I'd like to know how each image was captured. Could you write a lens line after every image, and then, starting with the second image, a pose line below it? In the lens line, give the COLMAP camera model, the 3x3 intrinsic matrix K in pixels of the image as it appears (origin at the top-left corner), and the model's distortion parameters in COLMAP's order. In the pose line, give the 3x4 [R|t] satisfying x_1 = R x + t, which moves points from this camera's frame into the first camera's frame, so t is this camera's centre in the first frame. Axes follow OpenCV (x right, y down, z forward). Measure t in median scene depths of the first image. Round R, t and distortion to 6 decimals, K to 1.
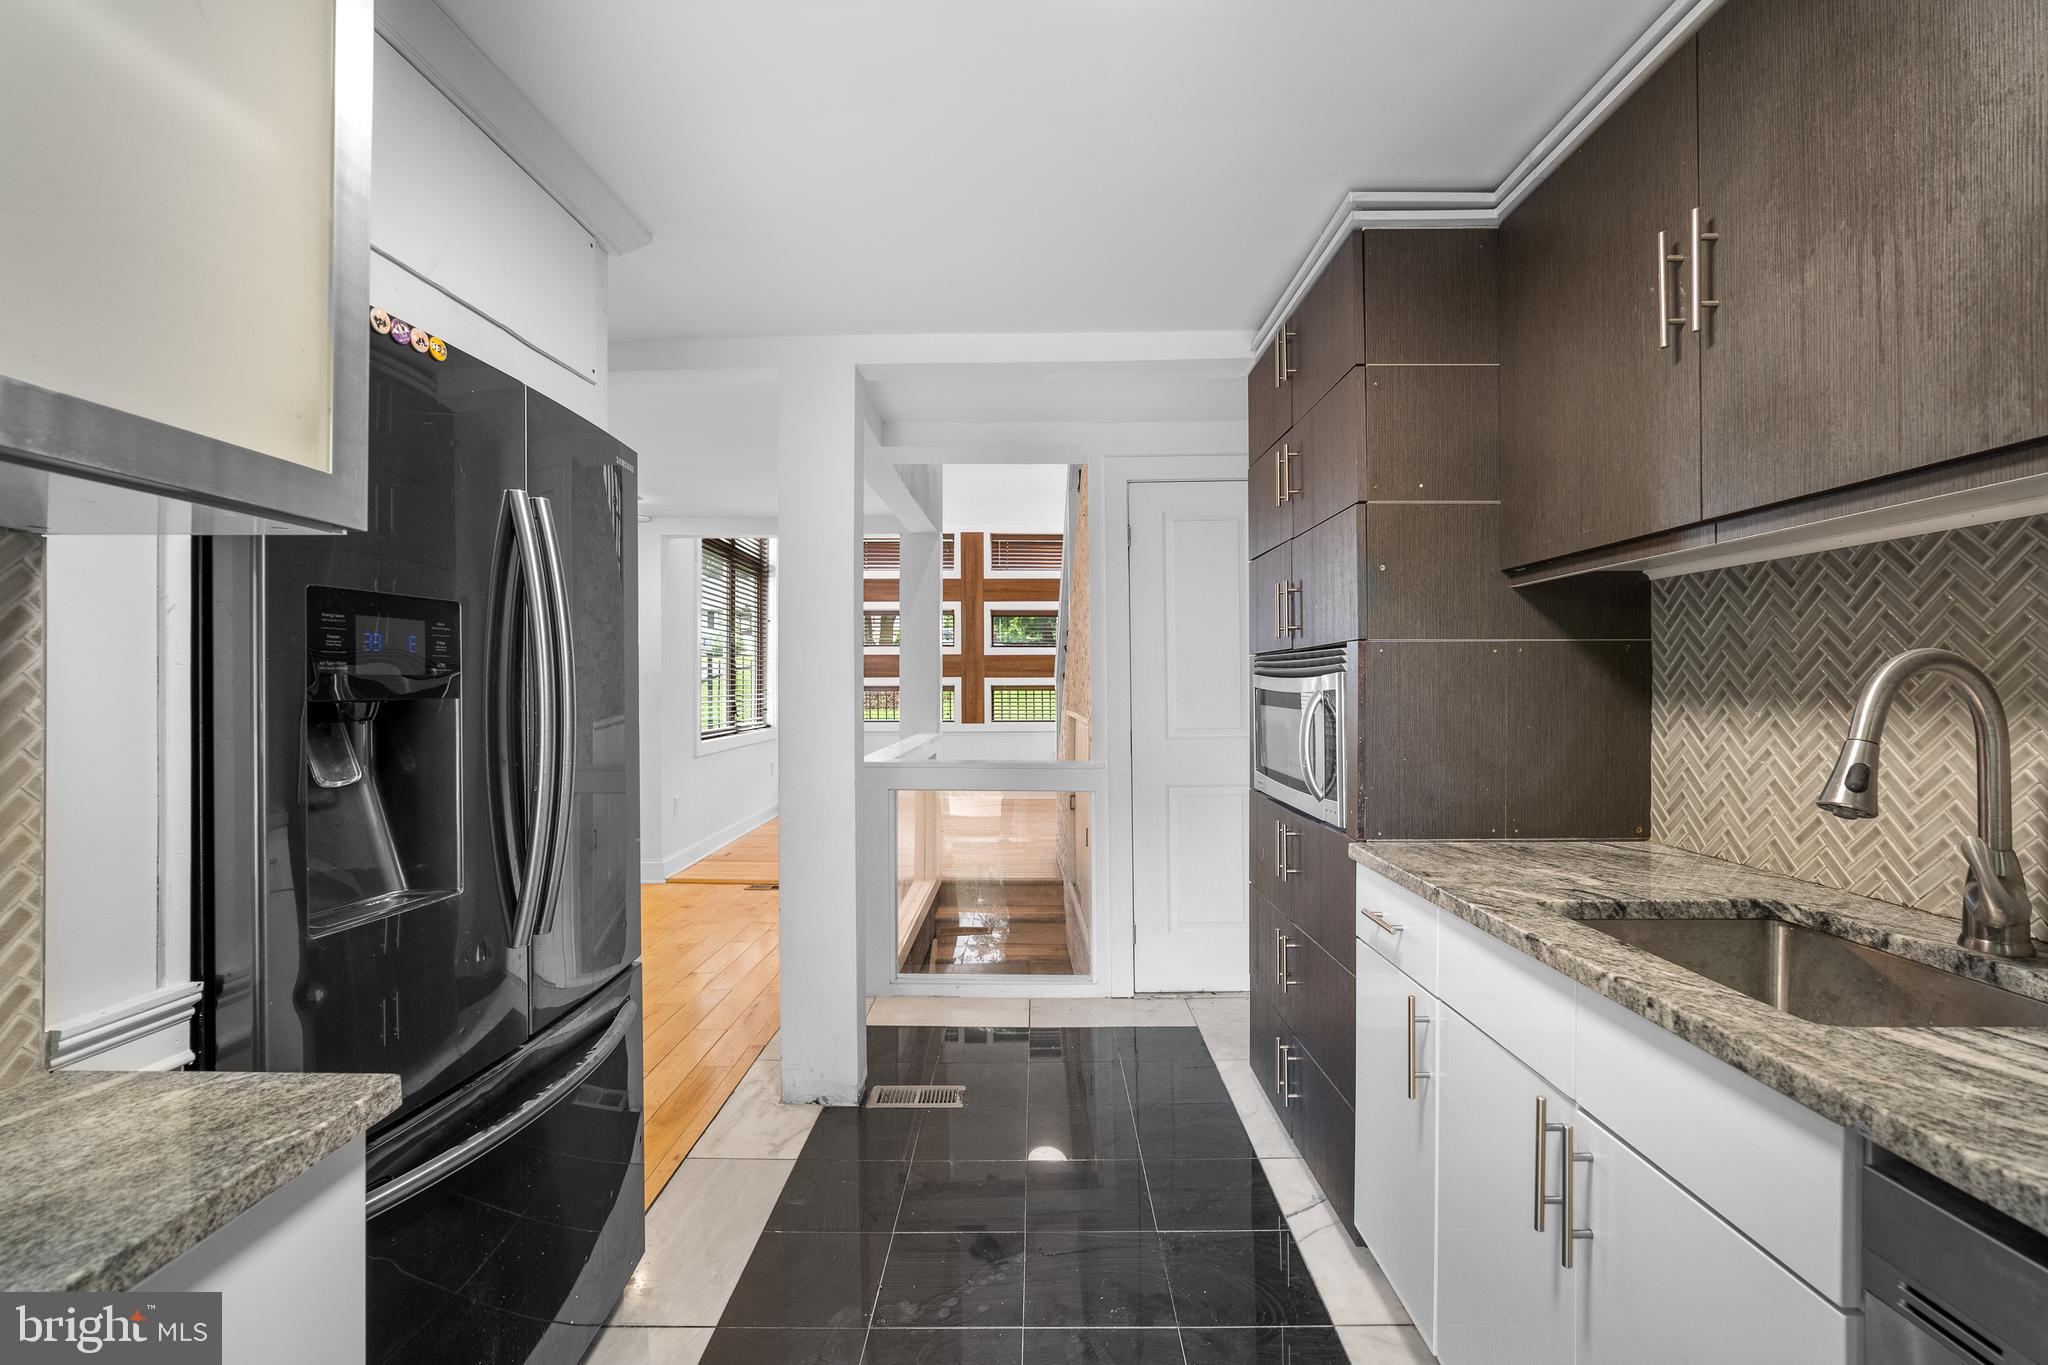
lens RADIAL K [[900.0, 0, 1018.9], [0, 900.0, 677.3], [0, 0, 1]] dist [-0.001415, 0.000132]
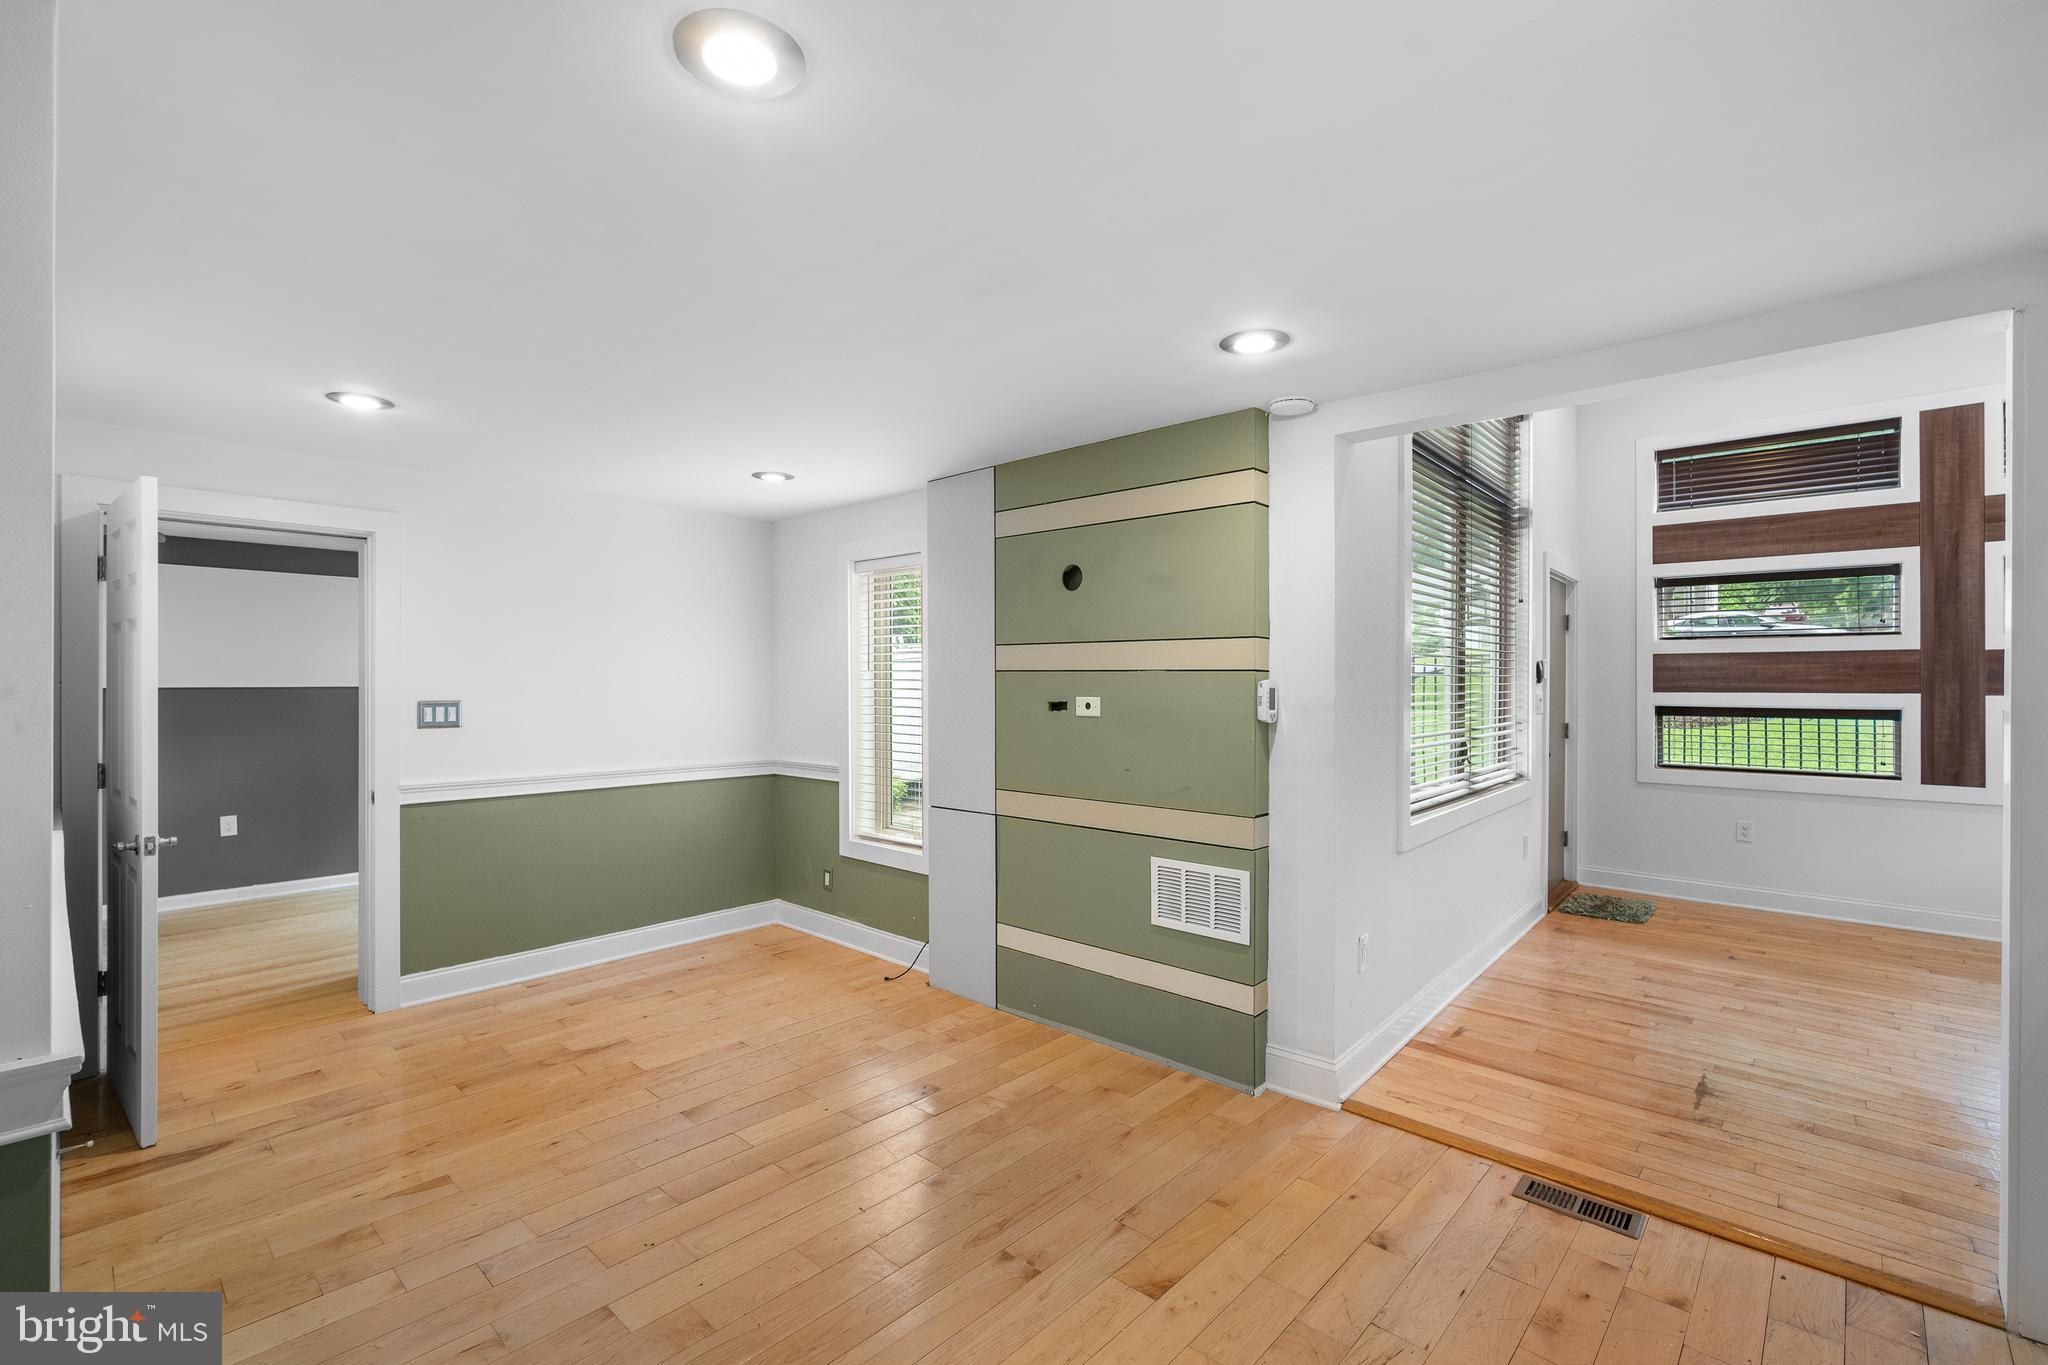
lens RADIAL K [[900.0, 0, 1018.9], [0, 900.0, 677.3], [0, 0, 1]] dist [-0.001415, 0.000132]
pose [[0.742680, -0.001415, -0.669645, -0.124177], [0.001687, 0.999999, -0.000242, -0.012127], [0.669644, -0.000950, 0.742682, 0.331794]]
